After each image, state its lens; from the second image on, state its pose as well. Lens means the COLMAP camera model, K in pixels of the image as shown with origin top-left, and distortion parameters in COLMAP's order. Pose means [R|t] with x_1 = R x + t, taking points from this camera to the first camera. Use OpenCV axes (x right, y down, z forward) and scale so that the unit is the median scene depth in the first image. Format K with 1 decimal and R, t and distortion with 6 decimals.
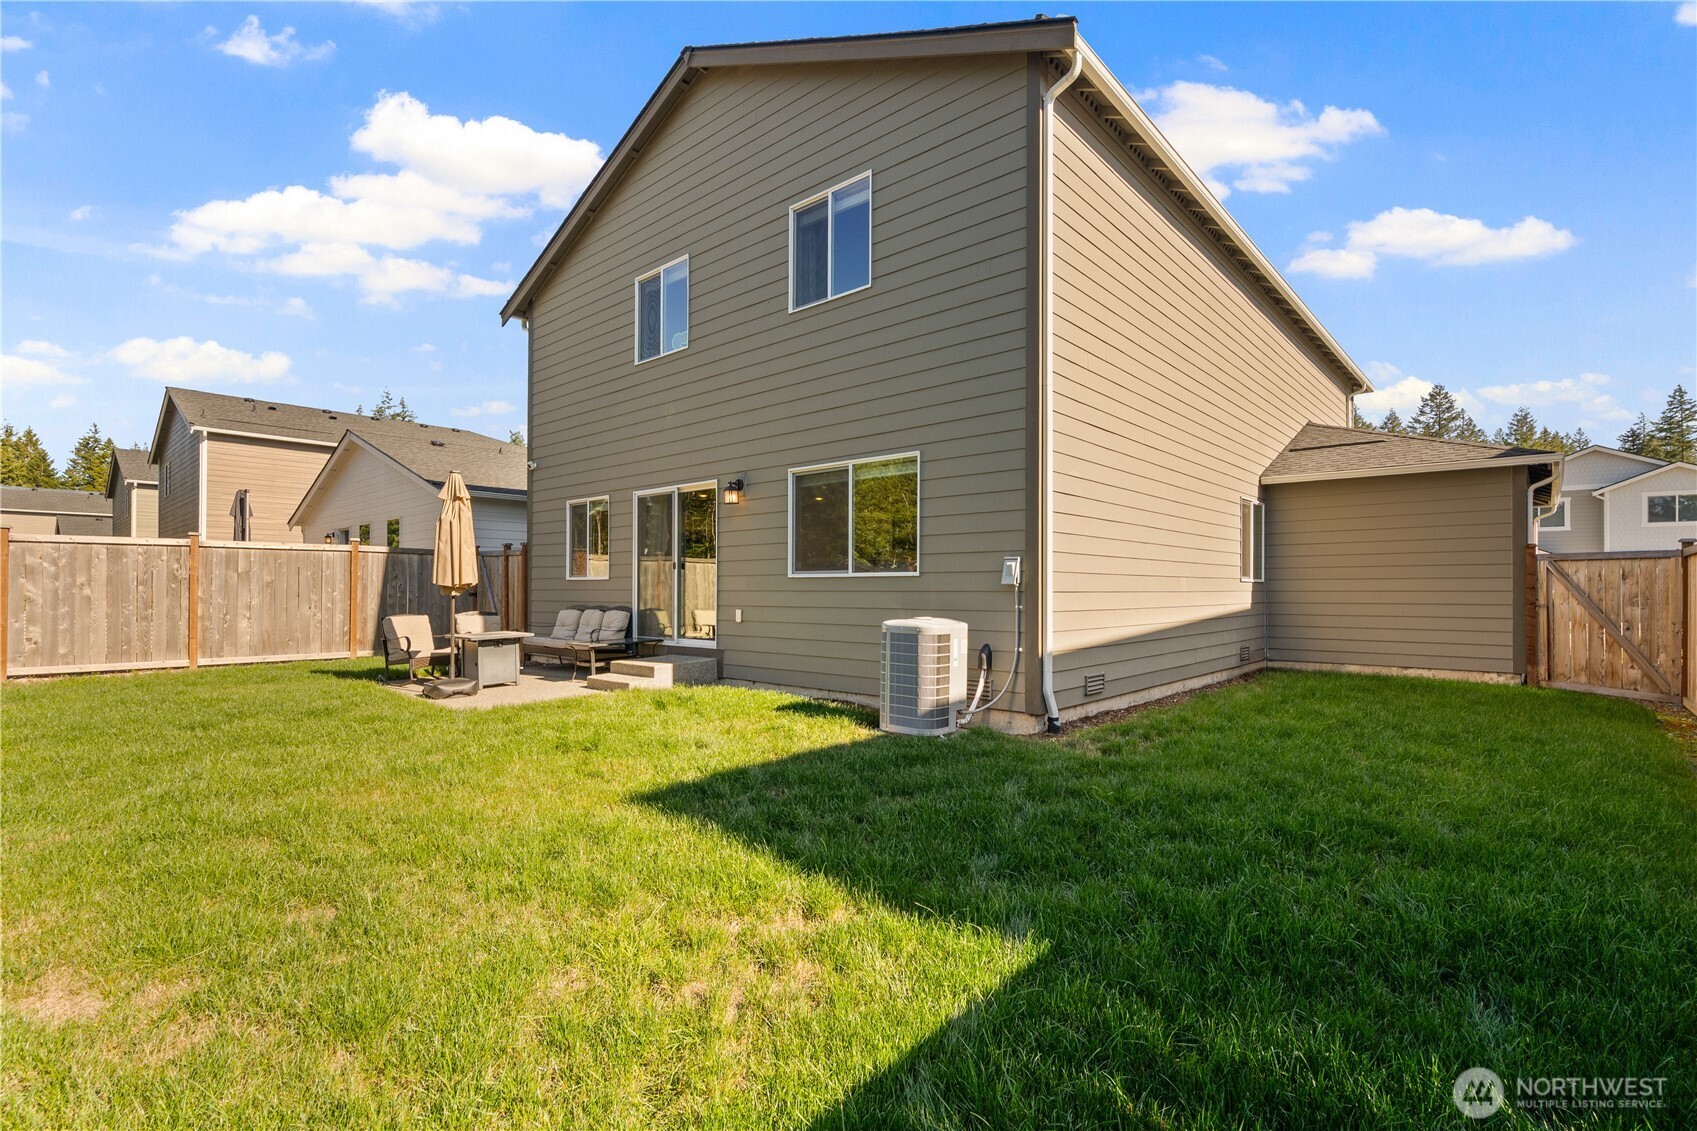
lens RADIAL K [[786.7, 0, 843.5], [0, 786.7, 590.4], [0, 0, 1]] dist [-0.000572, -0.000084]
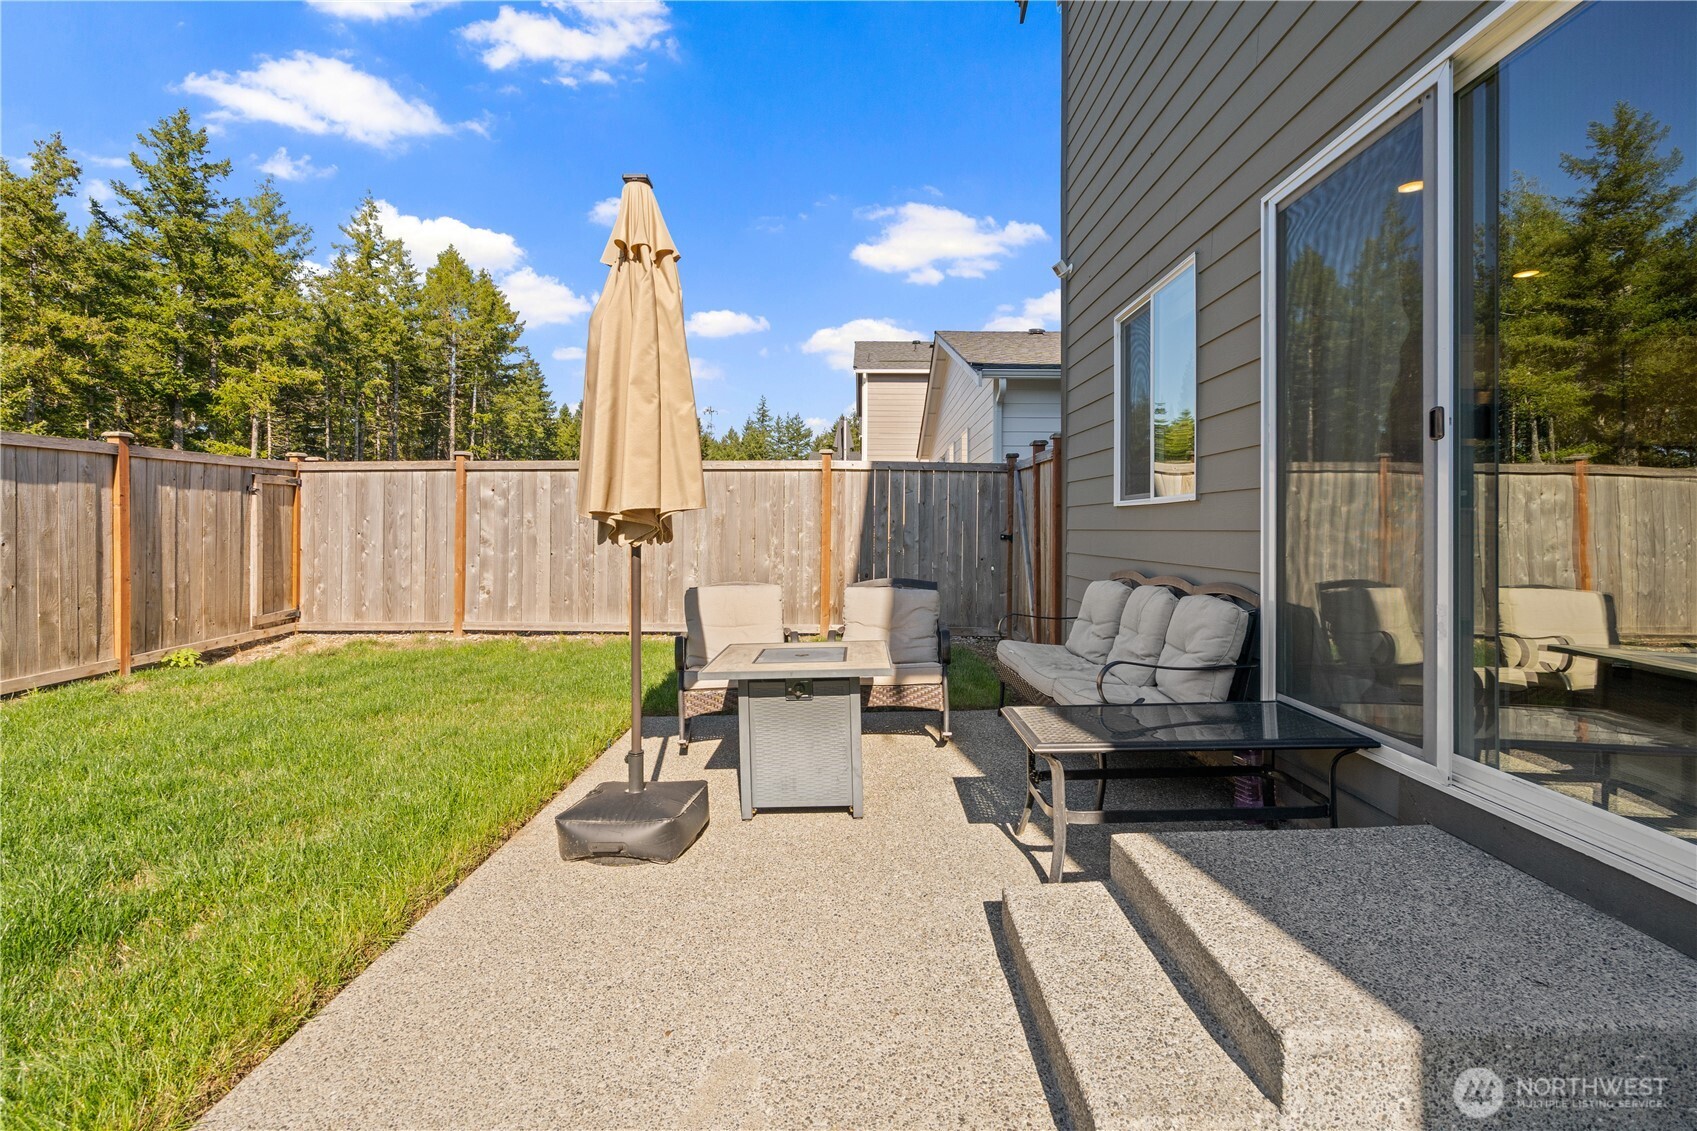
lens RADIAL K [[770.6, 0, 843.5], [0, 770.6, 531.0], [0, 0, 1]] dist [-0.000393, -0.000074]
pose [[0.652972, 0.004051, -0.757371, -0.155525], [-0.002616, 0.999992, 0.003094, -0.001309], [0.757377, -0.000039, 0.652977, 0.706817]]
